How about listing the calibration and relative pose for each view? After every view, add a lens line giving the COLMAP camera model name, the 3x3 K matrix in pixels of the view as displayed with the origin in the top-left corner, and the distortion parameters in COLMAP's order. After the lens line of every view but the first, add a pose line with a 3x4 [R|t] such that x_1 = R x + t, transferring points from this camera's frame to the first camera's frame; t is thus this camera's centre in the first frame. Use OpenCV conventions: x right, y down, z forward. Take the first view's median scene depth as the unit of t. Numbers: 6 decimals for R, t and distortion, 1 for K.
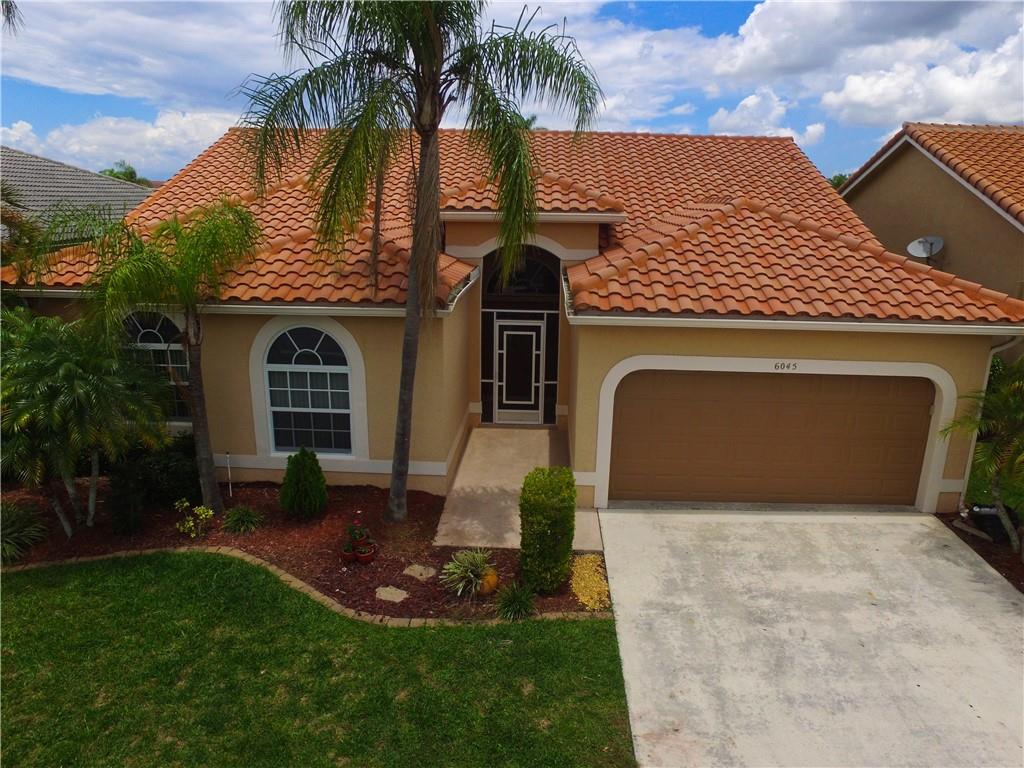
lens RADIAL K [[667.5, 0, 513.6], [0, 667.5, 385.8], [0, 0, 1]] dist [-0.059752, 0.007105]
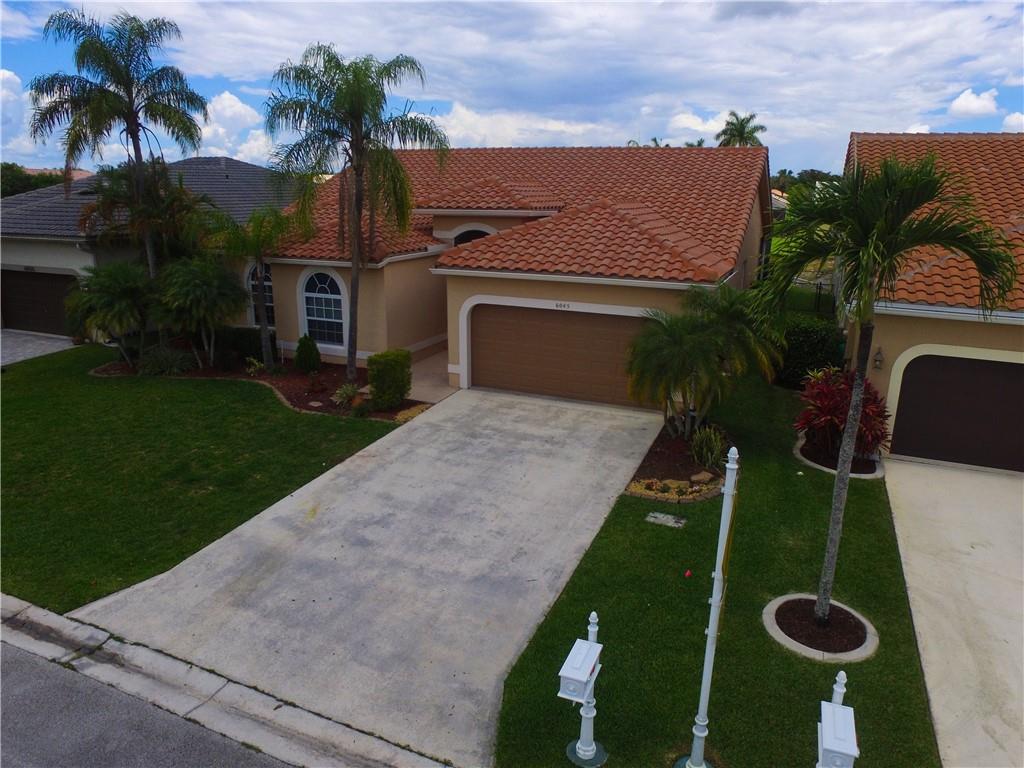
lens RADIAL K [[667.5, 0, 510.4], [0, 667.5, 384.7], [0, 0, 1]] dist [-0.059752, 0.007105]
pose [[0.927502, 0.094512, -0.361673, 1.020344], [-0.088876, 0.995521, 0.032229, 0.135435], [0.363099, 0.002251, 0.931748, -0.609081]]
